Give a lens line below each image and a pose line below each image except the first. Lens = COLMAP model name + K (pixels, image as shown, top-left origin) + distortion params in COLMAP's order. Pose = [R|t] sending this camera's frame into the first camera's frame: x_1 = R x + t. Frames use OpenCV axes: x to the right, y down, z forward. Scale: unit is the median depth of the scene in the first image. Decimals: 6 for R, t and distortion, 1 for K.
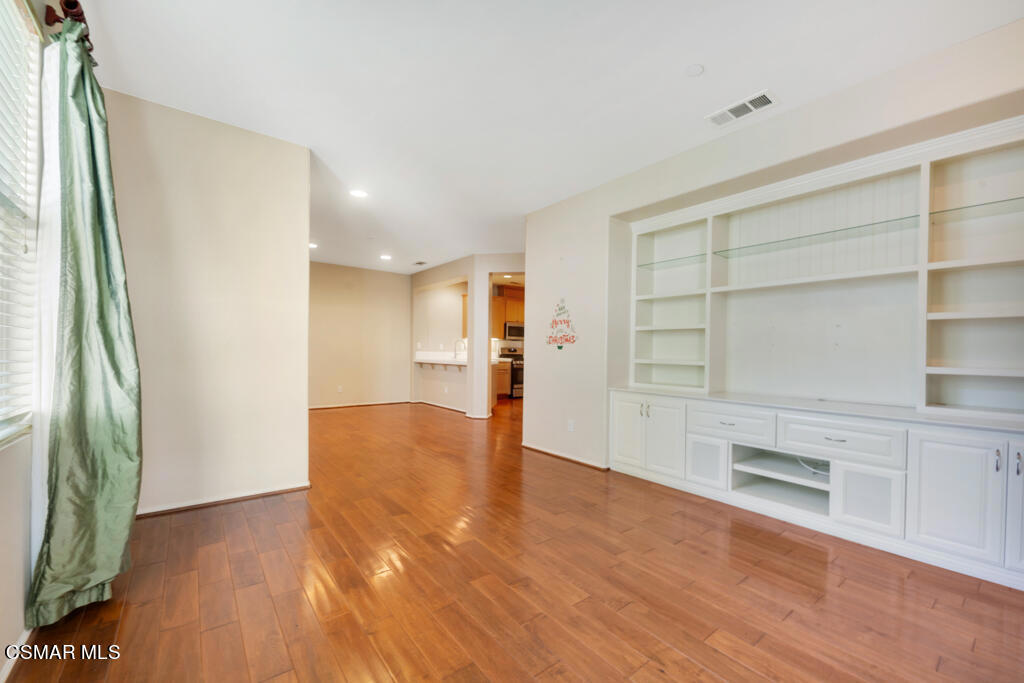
lens RADIAL K [[419.7, 0, 516.4], [0, 419.7, 351.9], [0, 0, 1]] dist [0.007558, -0.002441]
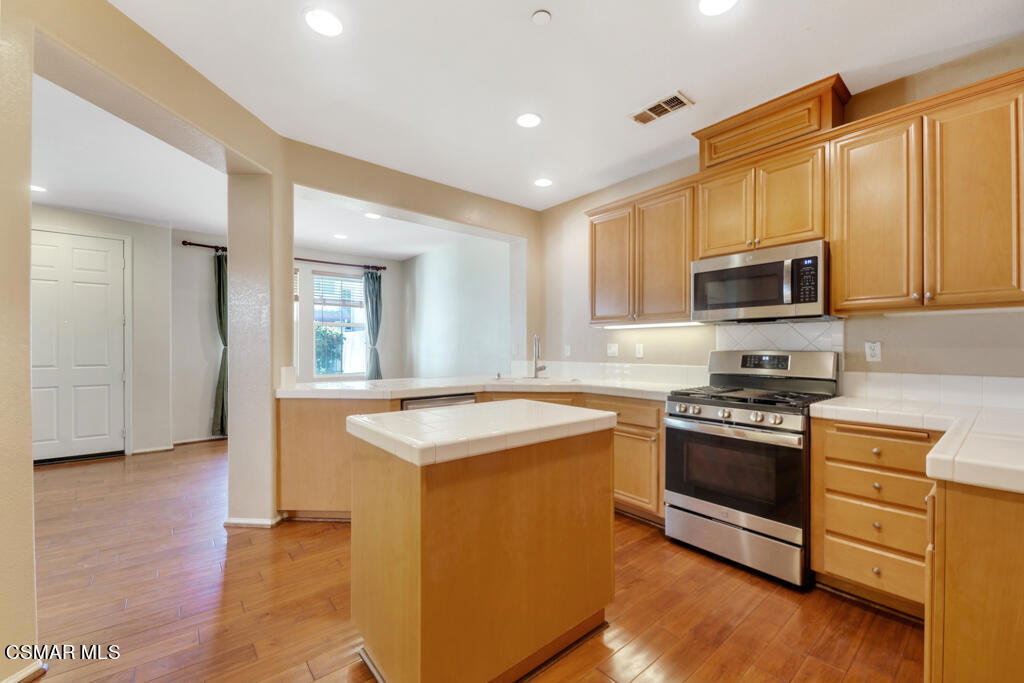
lens RADIAL K [[419.7, 0, 518.2], [0, 419.7, 349.4], [0, 0, 1]] dist [0.007558, -0.002441]
pose [[0.050334, -0.011728, -0.998664, 0.592946], [-0.006008, 0.999909, -0.012045, -0.016527], [0.998714, 0.006607, 0.050259, 2.019327]]
